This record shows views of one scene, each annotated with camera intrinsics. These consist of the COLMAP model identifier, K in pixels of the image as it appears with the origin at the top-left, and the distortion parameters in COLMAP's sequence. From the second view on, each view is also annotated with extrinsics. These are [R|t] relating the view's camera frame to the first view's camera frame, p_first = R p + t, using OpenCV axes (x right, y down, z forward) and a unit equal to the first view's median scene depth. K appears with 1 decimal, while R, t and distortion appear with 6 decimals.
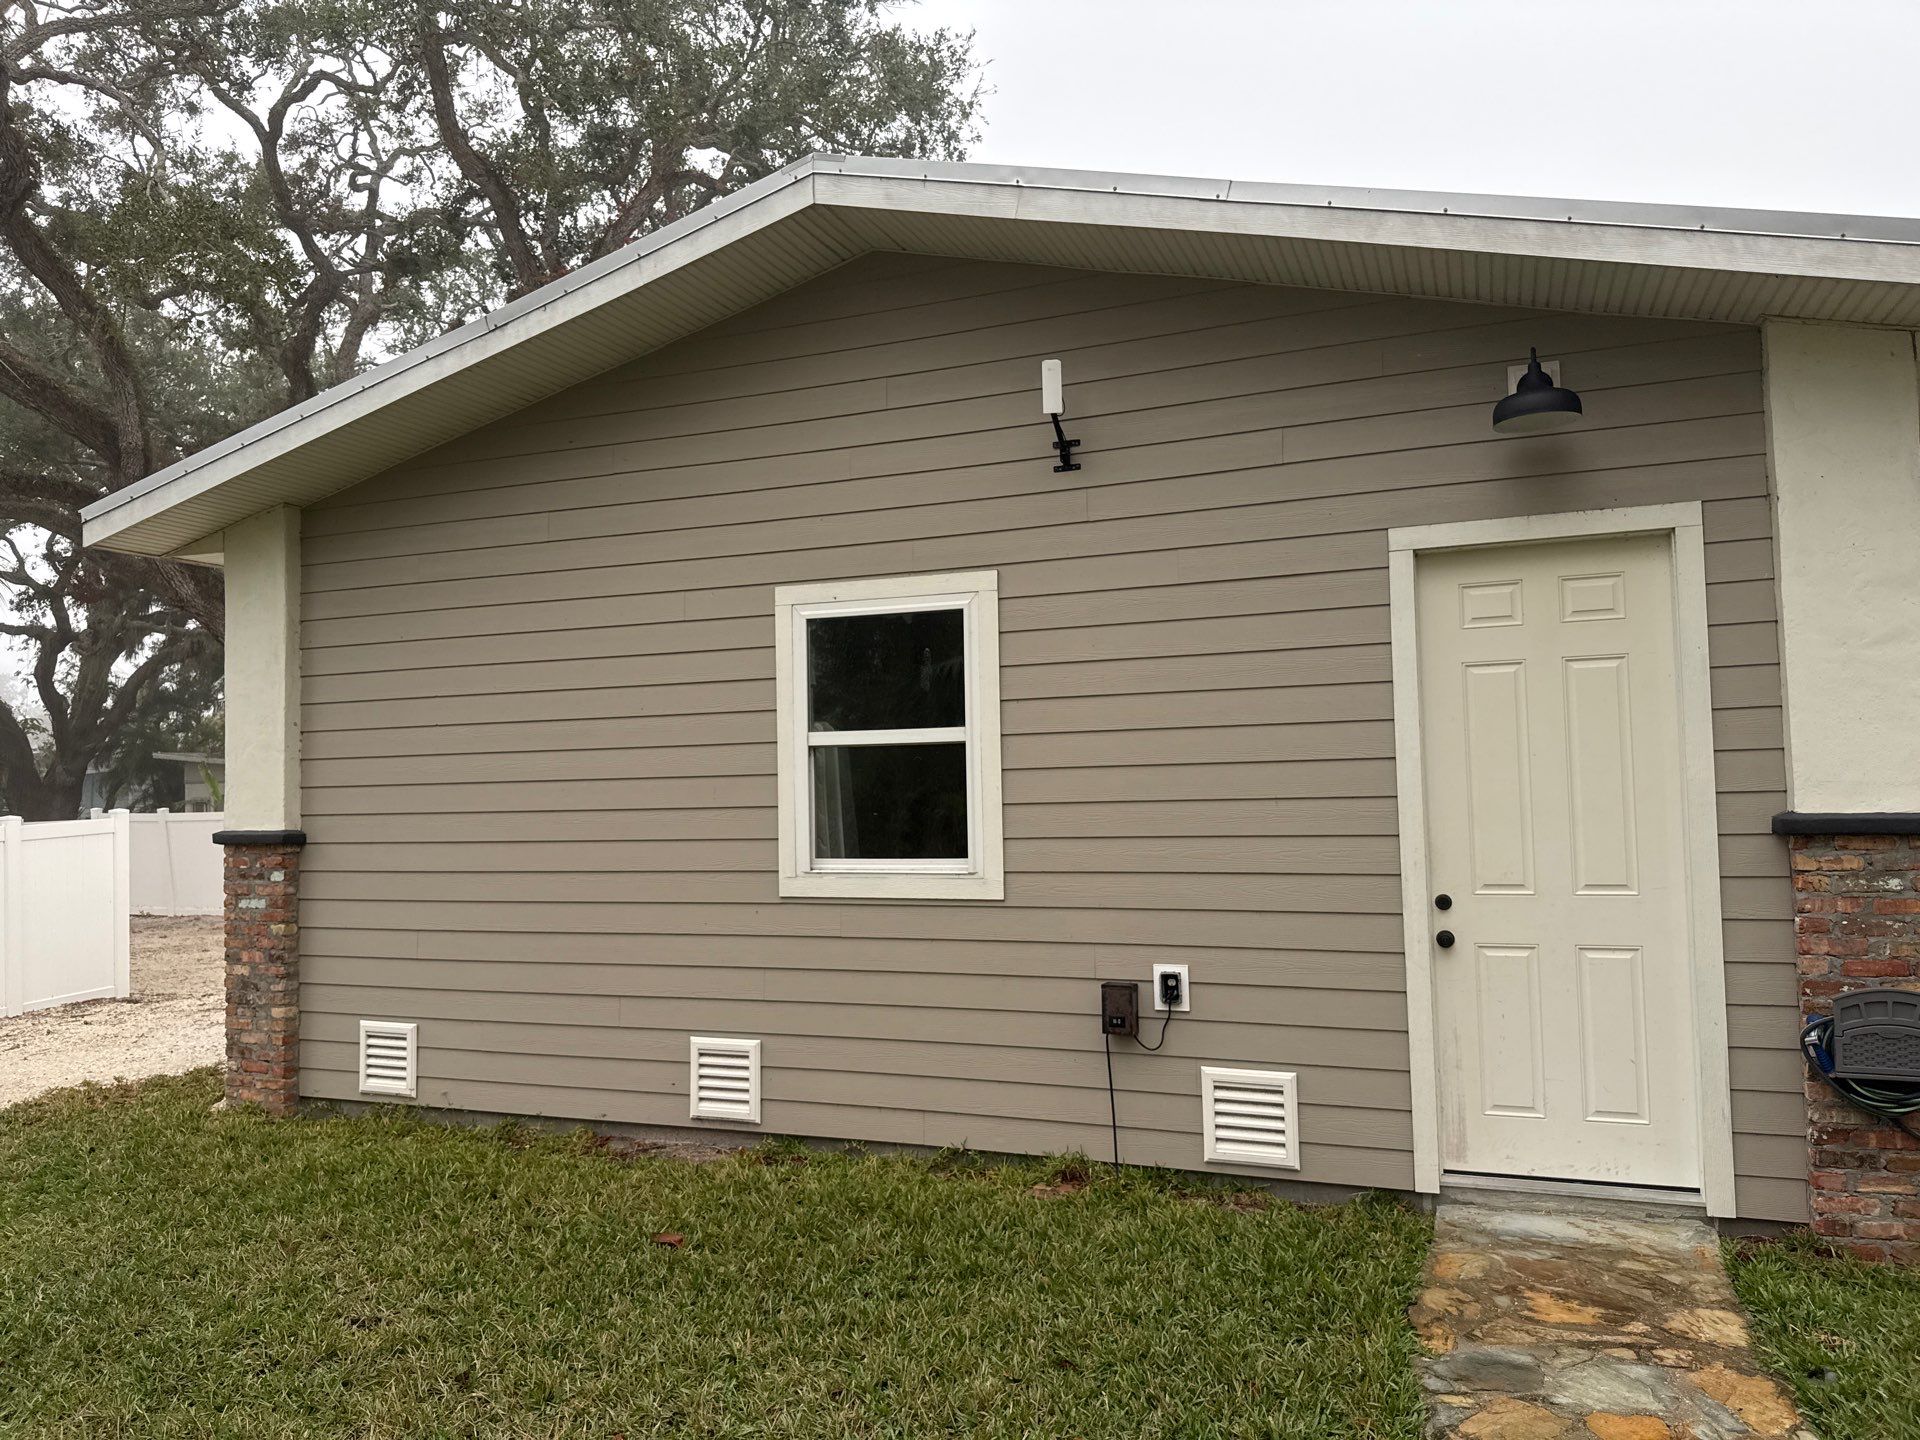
lens RADIAL K [[1270.1, 0, 1078.7], [0, 1270.1, 712.4], [0, 0, 1]] dist [0.120224, -0.199389]
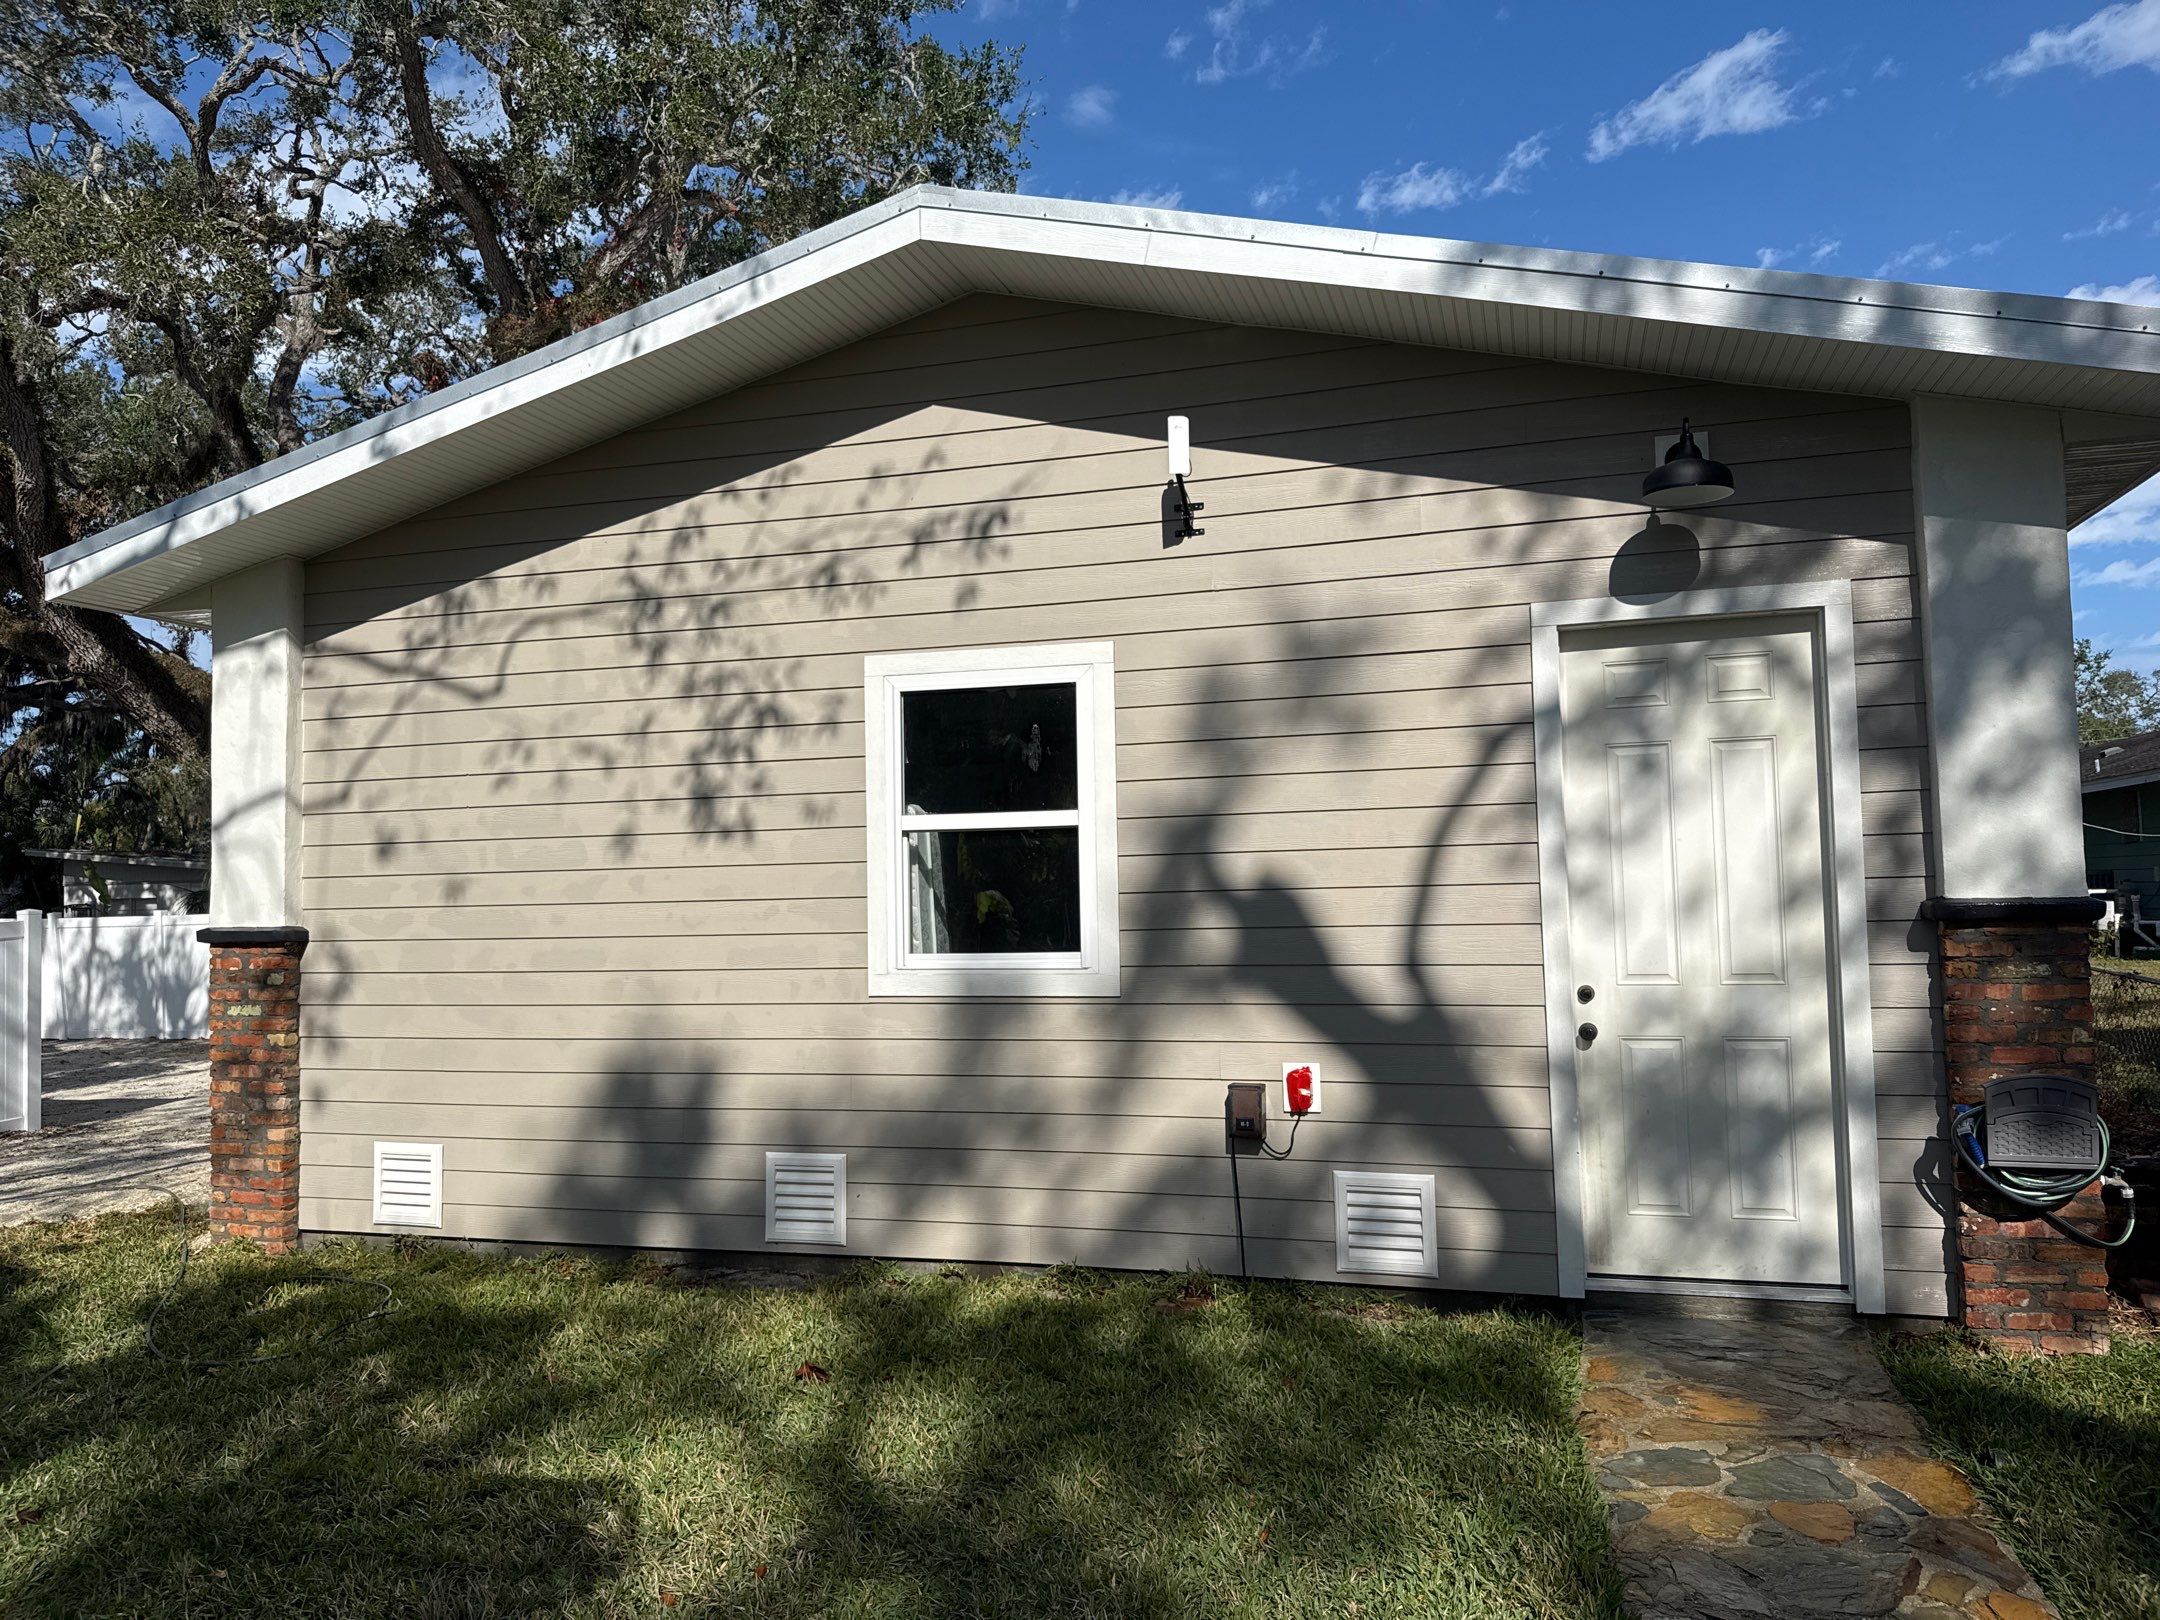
lens RADIAL K [[1505.9, 0, 1088.2], [0, 1505.9, 816.3], [0, 0, 1]] dist [0.133458, -0.243822]
pose [[0.996569, 0.003834, 0.082677, -0.152480], [-0.003297, 0.999973, -0.006629, 0.020760], [-0.082701, 0.006334, 0.996554, -0.084612]]
